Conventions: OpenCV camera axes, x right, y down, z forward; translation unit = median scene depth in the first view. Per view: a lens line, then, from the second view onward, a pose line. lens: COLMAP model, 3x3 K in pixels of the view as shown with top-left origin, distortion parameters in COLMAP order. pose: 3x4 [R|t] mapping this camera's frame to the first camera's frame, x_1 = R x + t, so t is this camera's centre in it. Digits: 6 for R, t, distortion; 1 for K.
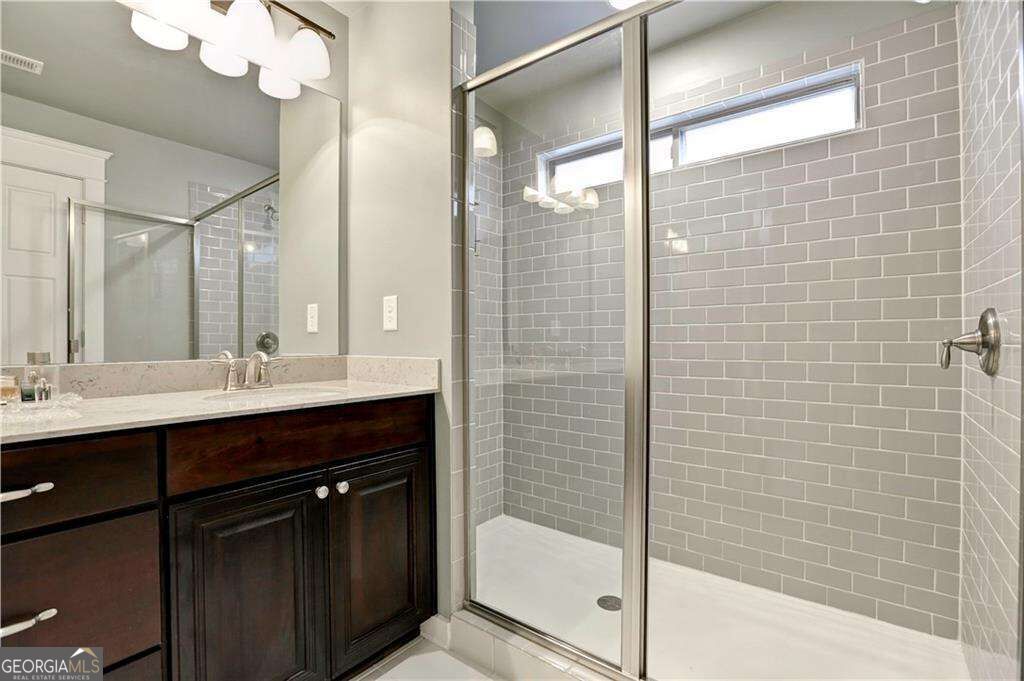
lens RADIAL K [[462.2, 0, 512.0], [0, 462.2, 340.5], [0, 0, 1]] dist [-0.051430, 0.016276]
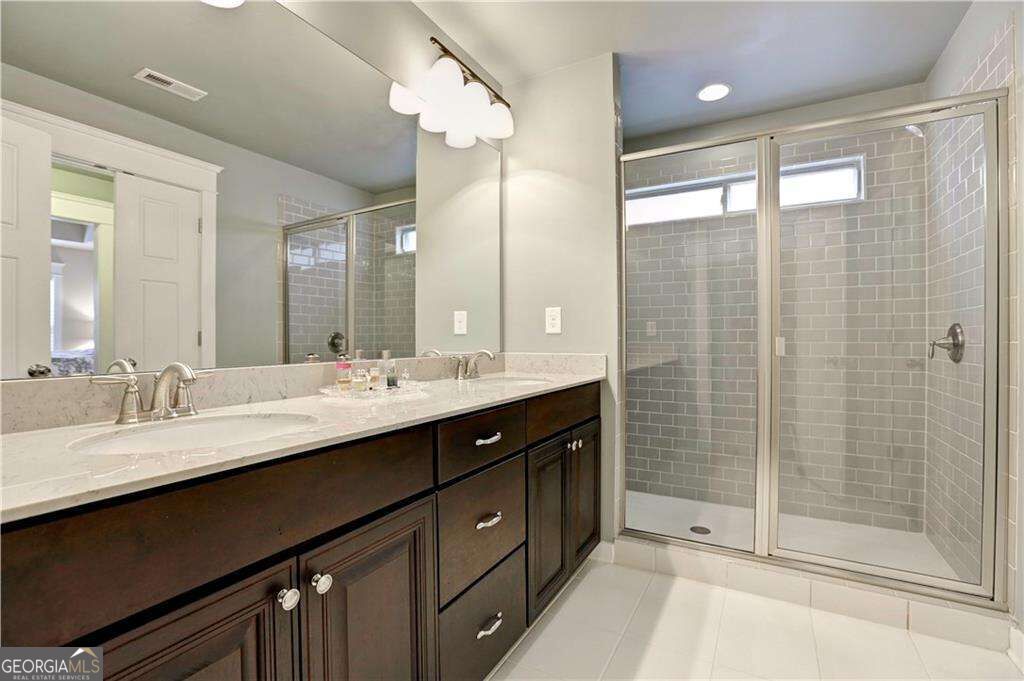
lens RADIAL K [[462.2, 0, 512.0], [0, 462.2, 340.5], [0, 0, 1]] dist [-0.051430, 0.016276]
pose [[0.988899, 0.001181, 0.148587, -0.608329], [-0.001479, 0.999997, 0.001889, -0.004853], [-0.148584, -0.002088, 0.988898, -0.313254]]
